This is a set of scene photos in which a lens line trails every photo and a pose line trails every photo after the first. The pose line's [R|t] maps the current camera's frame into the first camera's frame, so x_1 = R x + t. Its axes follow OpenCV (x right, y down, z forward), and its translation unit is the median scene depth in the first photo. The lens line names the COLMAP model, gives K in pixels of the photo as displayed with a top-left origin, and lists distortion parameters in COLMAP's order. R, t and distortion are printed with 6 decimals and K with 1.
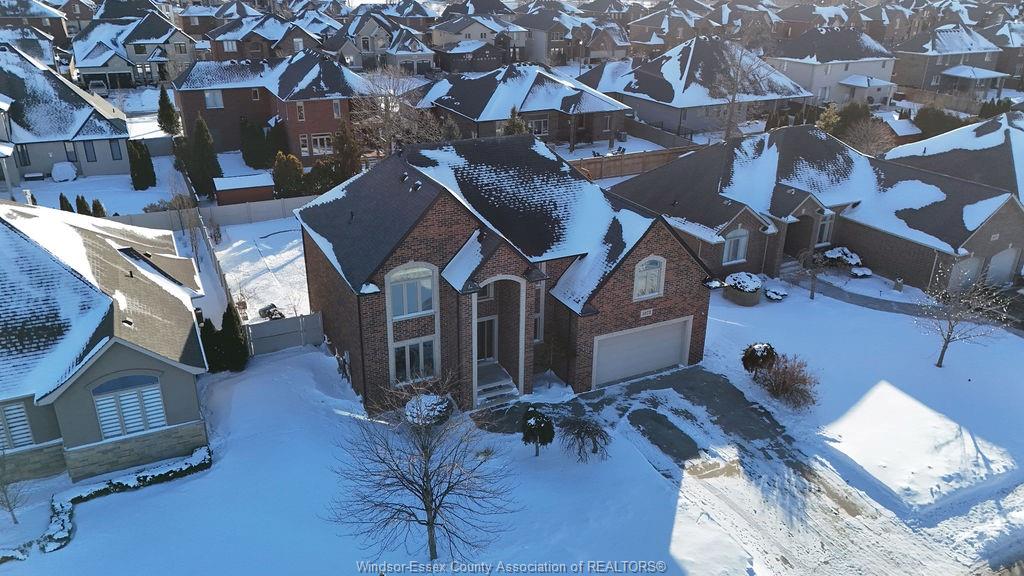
lens RADIAL K [[745.5, 0, 512.2], [0, 745.5, 285.4], [0, 0, 1]] dist [0.053931, -0.035948]
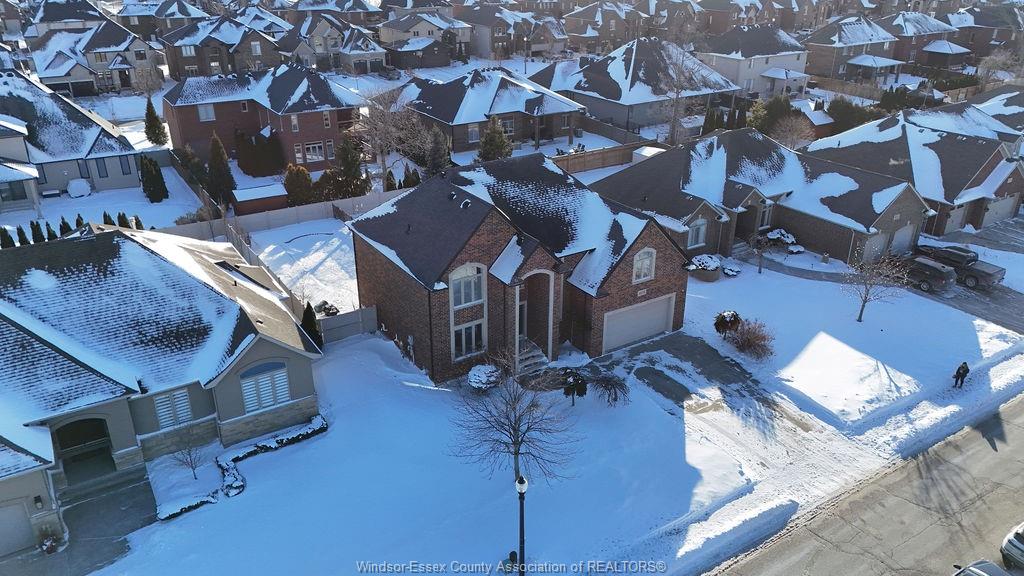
lens RADIAL K [[745.5, 0, 510.1], [0, 745.5, 283.3], [0, 0, 1]] dist [0.053931, -0.035948]
pose [[0.994629, -0.051785, 0.089623, -0.157006], [0.049490, 0.998392, 0.027646, -0.025133], [-0.090911, -0.023062, 0.995592, -0.251190]]
